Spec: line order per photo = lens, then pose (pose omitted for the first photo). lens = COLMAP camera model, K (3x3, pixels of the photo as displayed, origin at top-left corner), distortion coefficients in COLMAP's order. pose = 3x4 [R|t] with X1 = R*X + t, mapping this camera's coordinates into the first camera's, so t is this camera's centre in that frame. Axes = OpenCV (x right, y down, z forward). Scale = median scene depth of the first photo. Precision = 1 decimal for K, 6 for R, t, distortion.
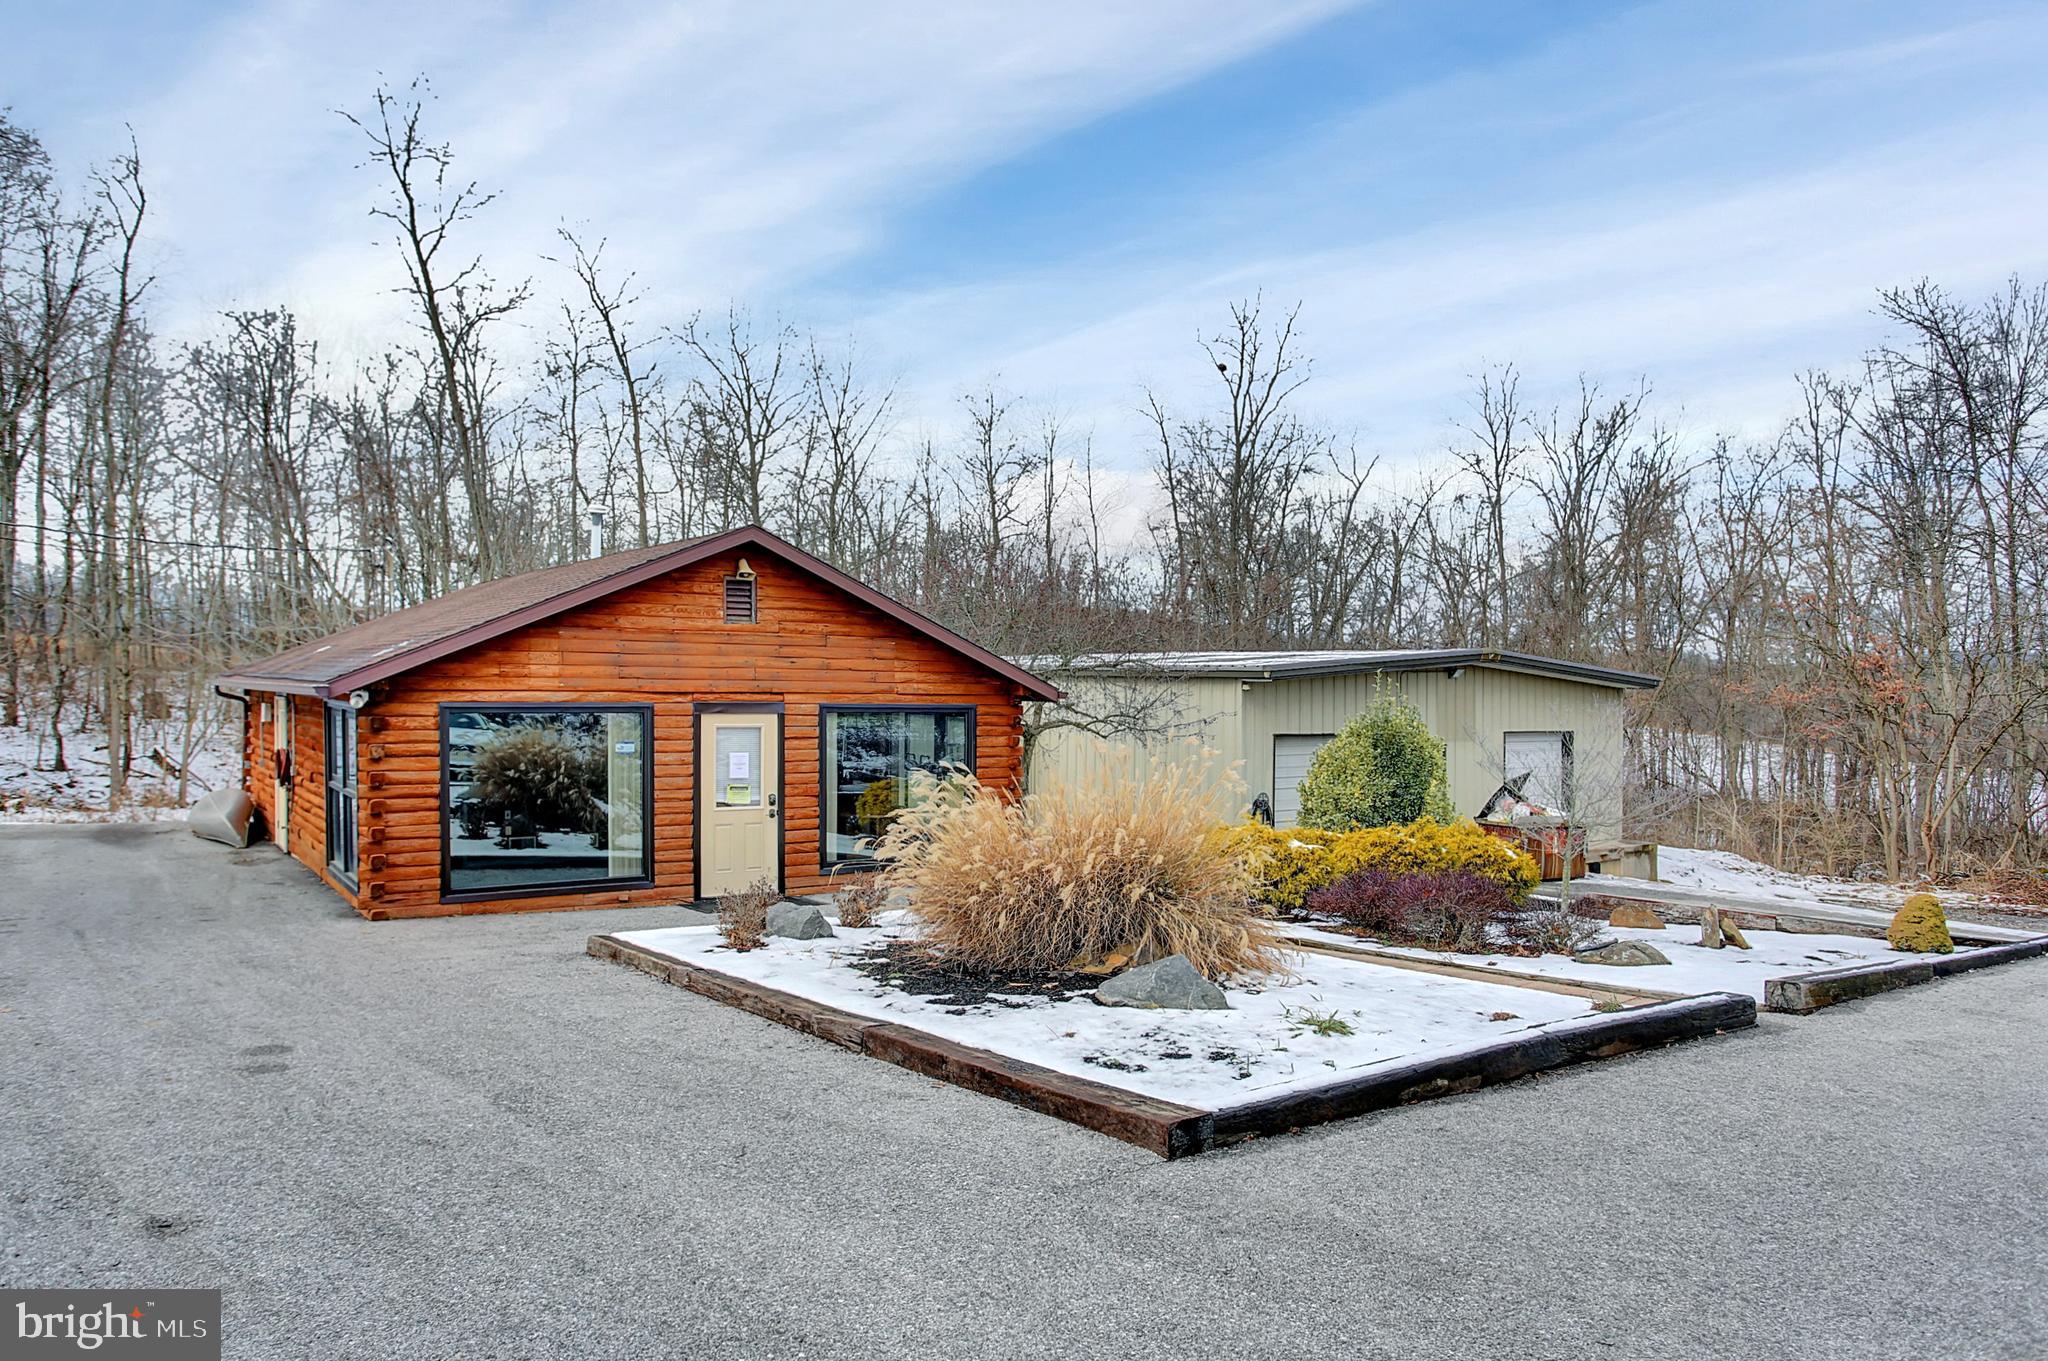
lens RADIAL K [[1417.7, 0, 1022.2], [0, 1417.7, 742.4], [0, 0, 1]] dist [-0.053545, 0.073146]
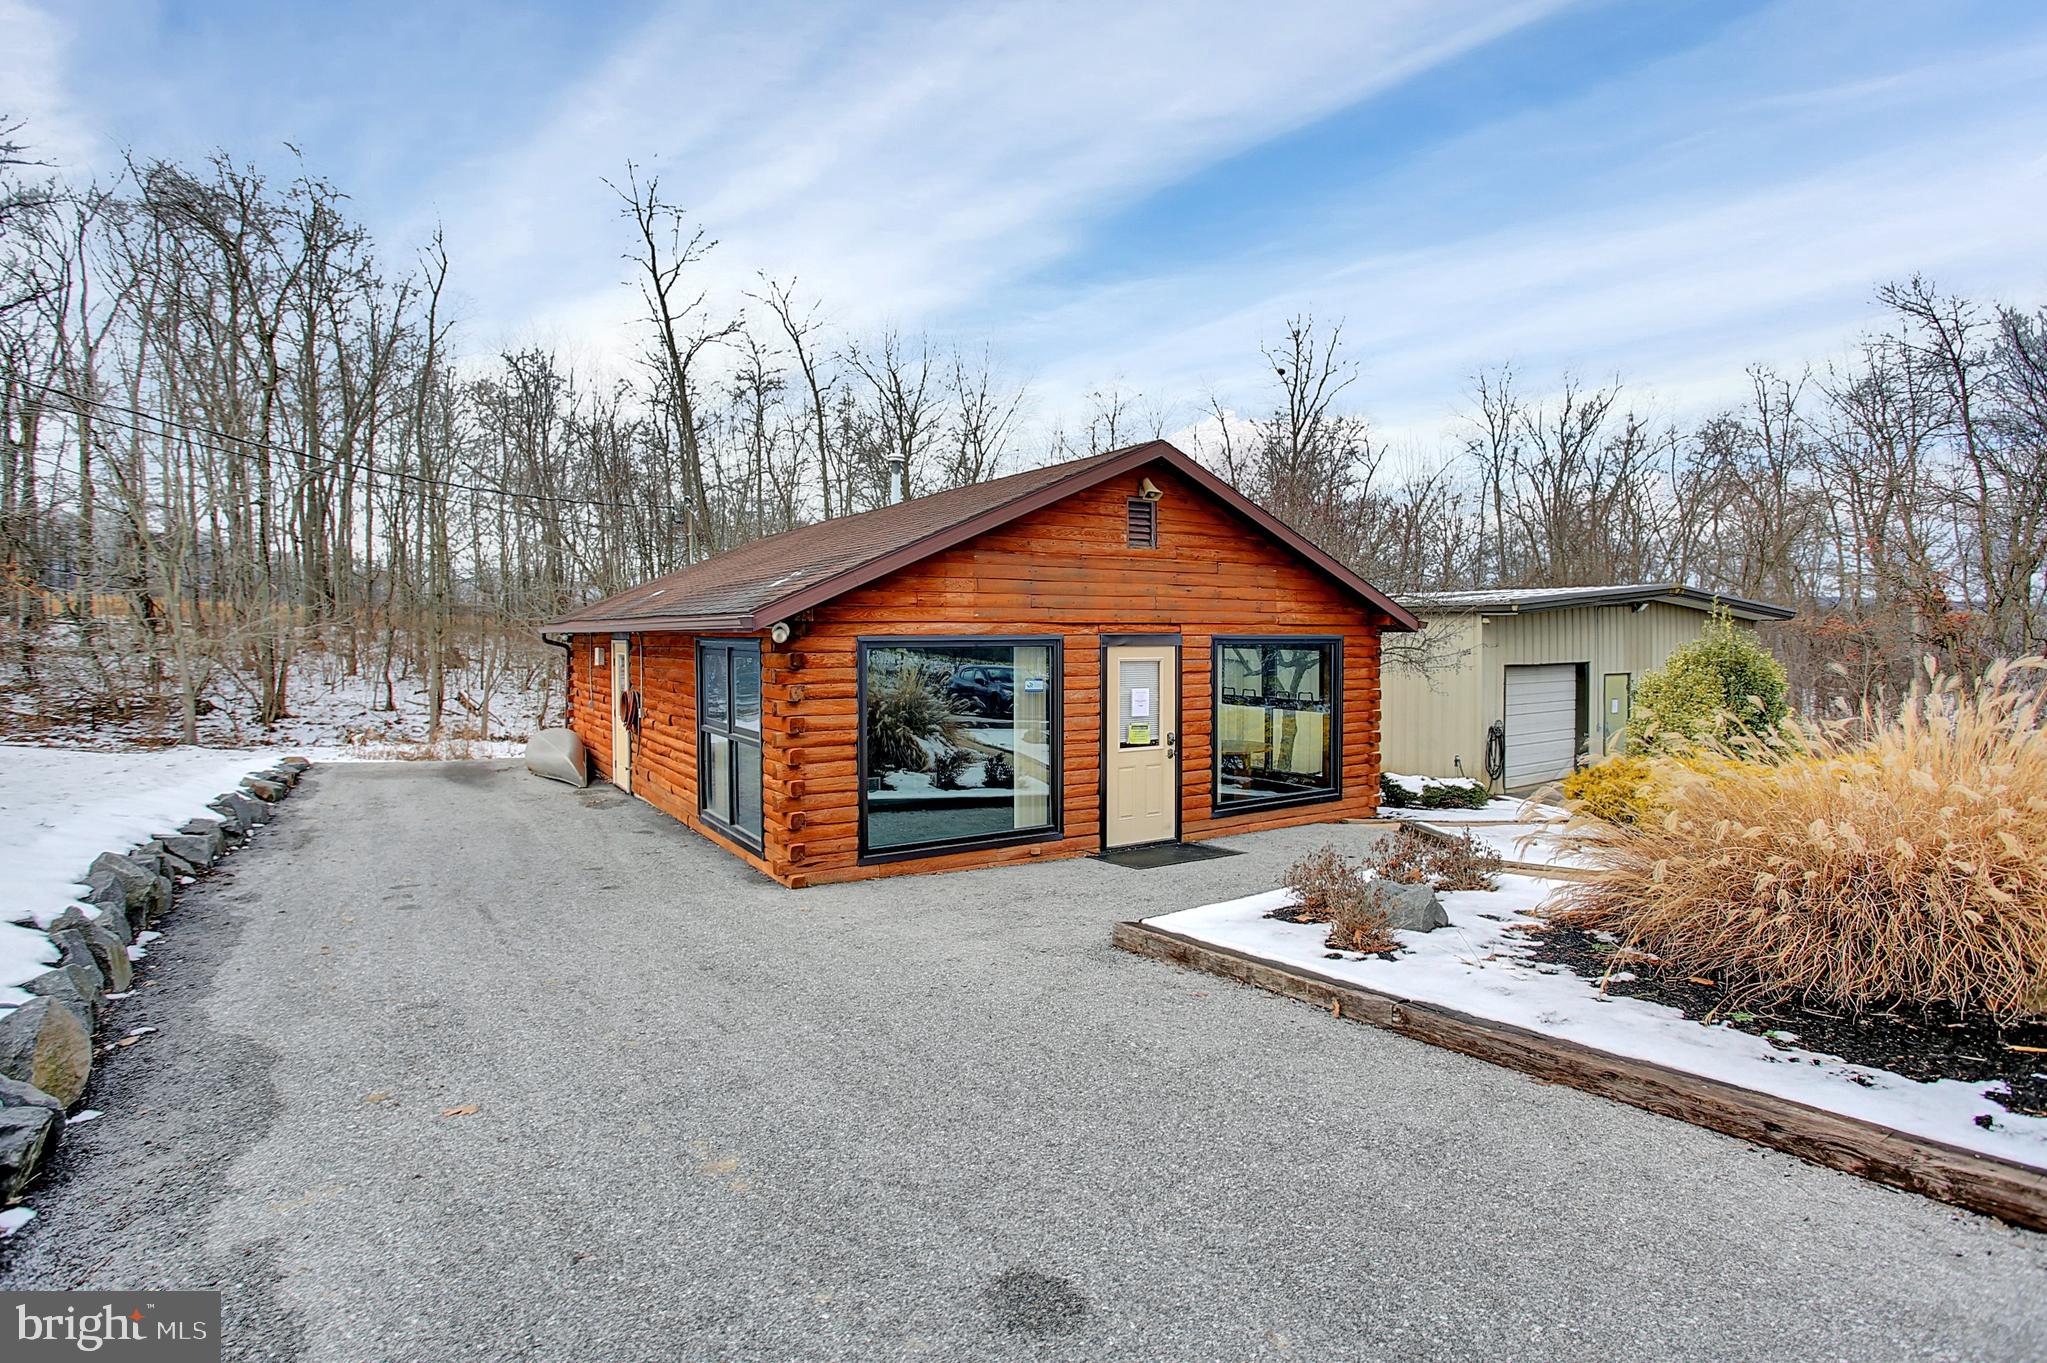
lens RADIAL K [[1041.7, 0, 978.3], [0, 1041.7, 675.1], [0, 0, 1]] dist [-0.072298, 0.039127]
pose [[0.997937, -0.014212, -0.062614, -0.258905], [0.013972, 0.999893, -0.004257, -0.000289], [0.062668, 0.003373, 0.998029, 0.312336]]
